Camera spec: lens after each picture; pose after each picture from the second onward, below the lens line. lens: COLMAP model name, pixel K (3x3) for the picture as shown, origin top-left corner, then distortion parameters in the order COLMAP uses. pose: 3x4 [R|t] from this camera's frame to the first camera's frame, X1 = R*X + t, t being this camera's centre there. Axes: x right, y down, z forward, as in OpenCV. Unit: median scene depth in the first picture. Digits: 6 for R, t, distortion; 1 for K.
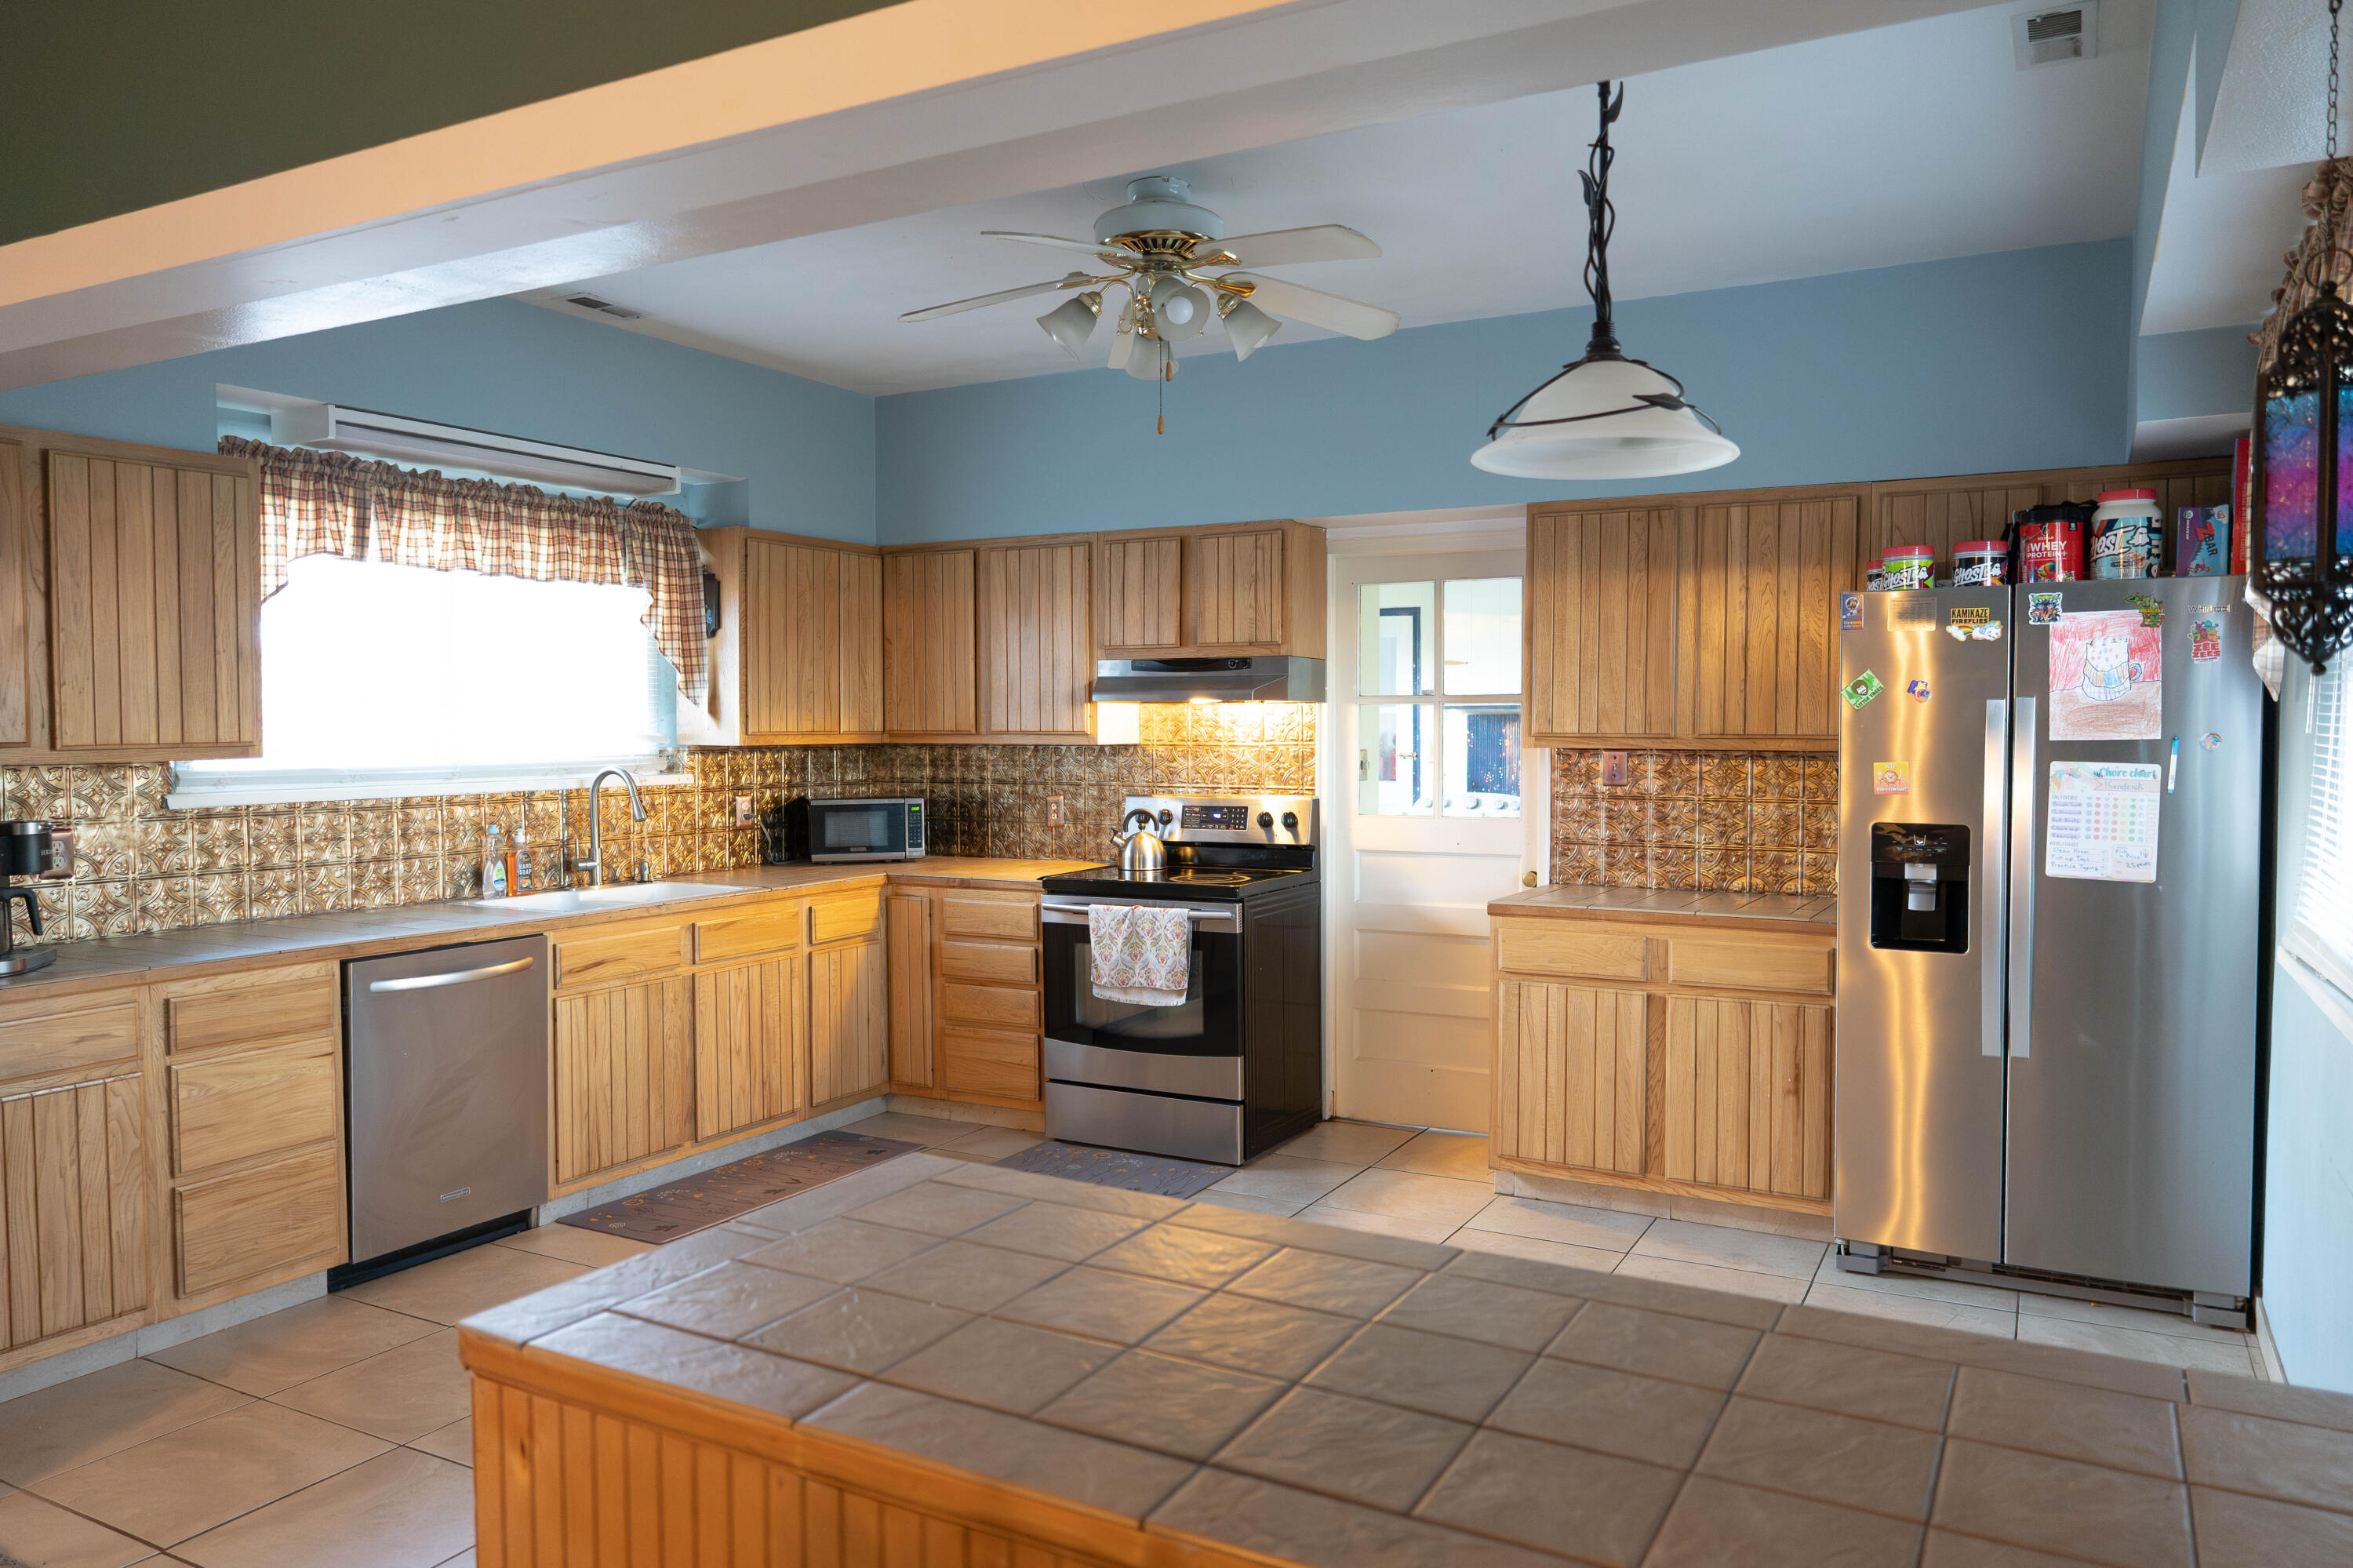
lens RADIAL K [[1623.7, 0, 1177.0], [0, 1623.7, 788.1], [0, 0, 1]] dist [-0.000205, -0.001451]
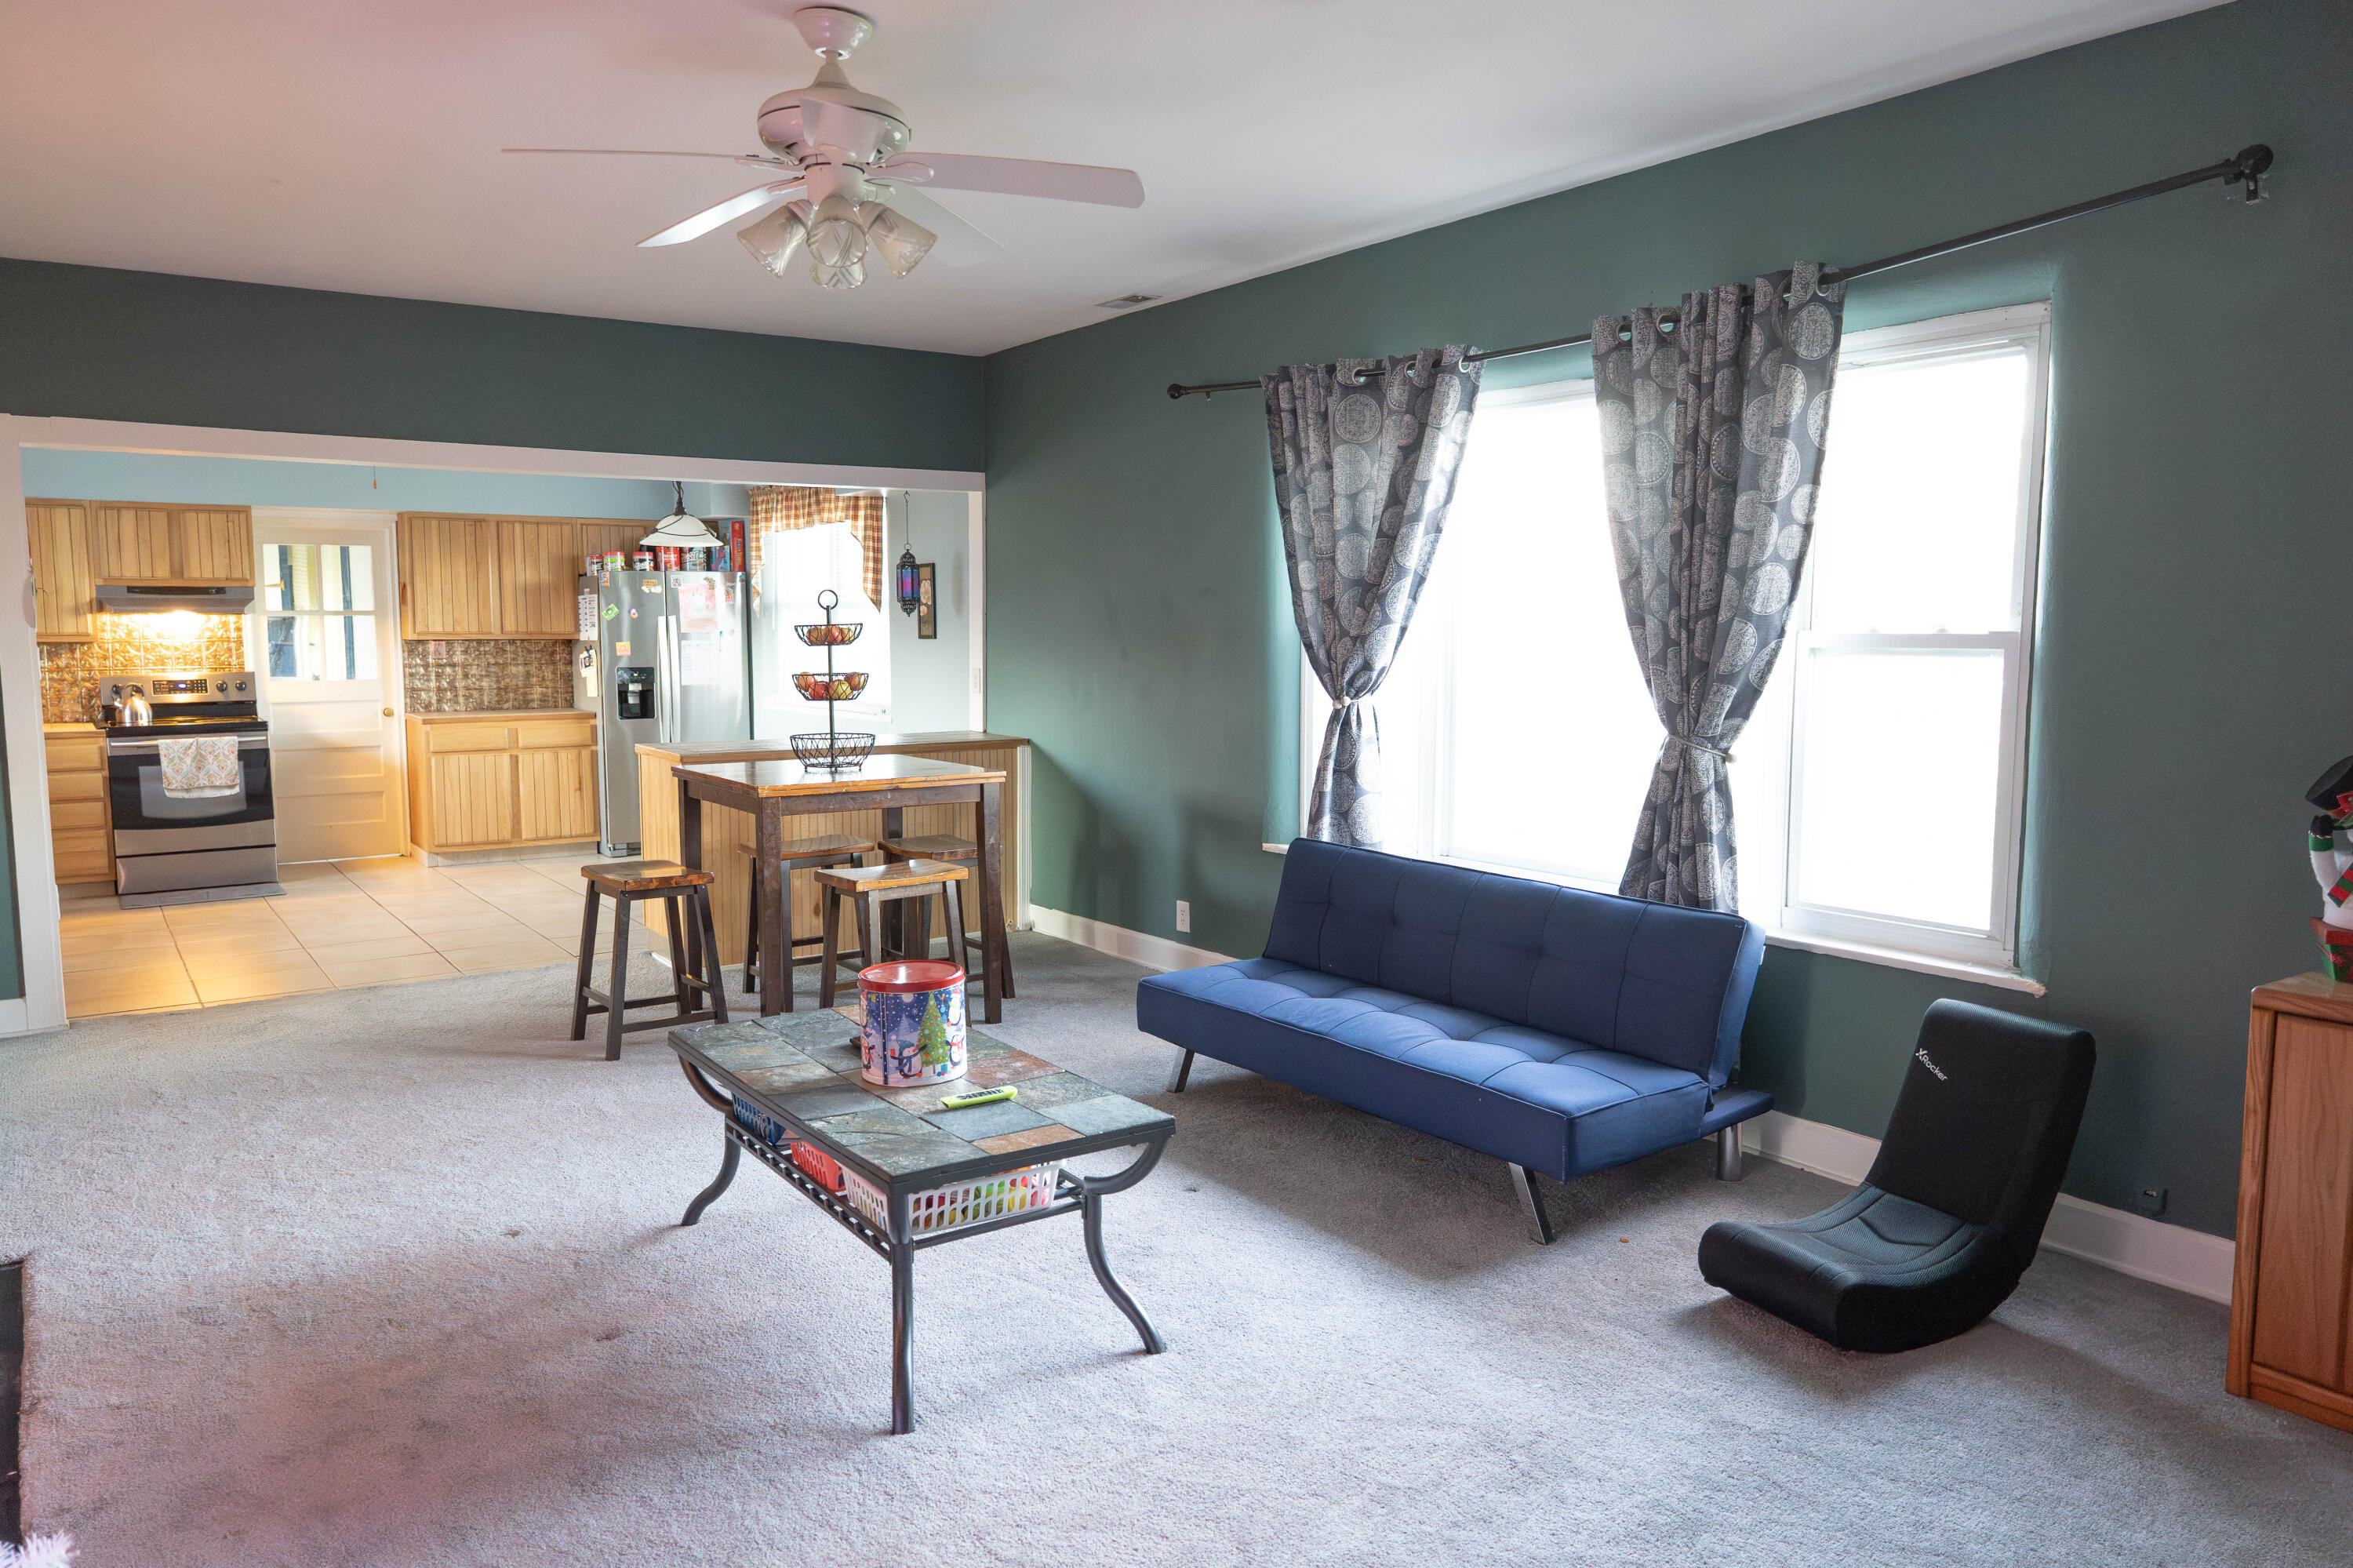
lens RADIAL K [[1605.5, 0, 1176.5], [0, 1605.5, 784.0], [0, 0, 1]] dist [-0.006597, -0.002248]
pose [[0.439642, -0.088851, 0.893767, -1.050533], [0.037837, 0.996044, 0.080406, 0.025840], [-0.897376, -0.001532, 0.441265, -0.618824]]
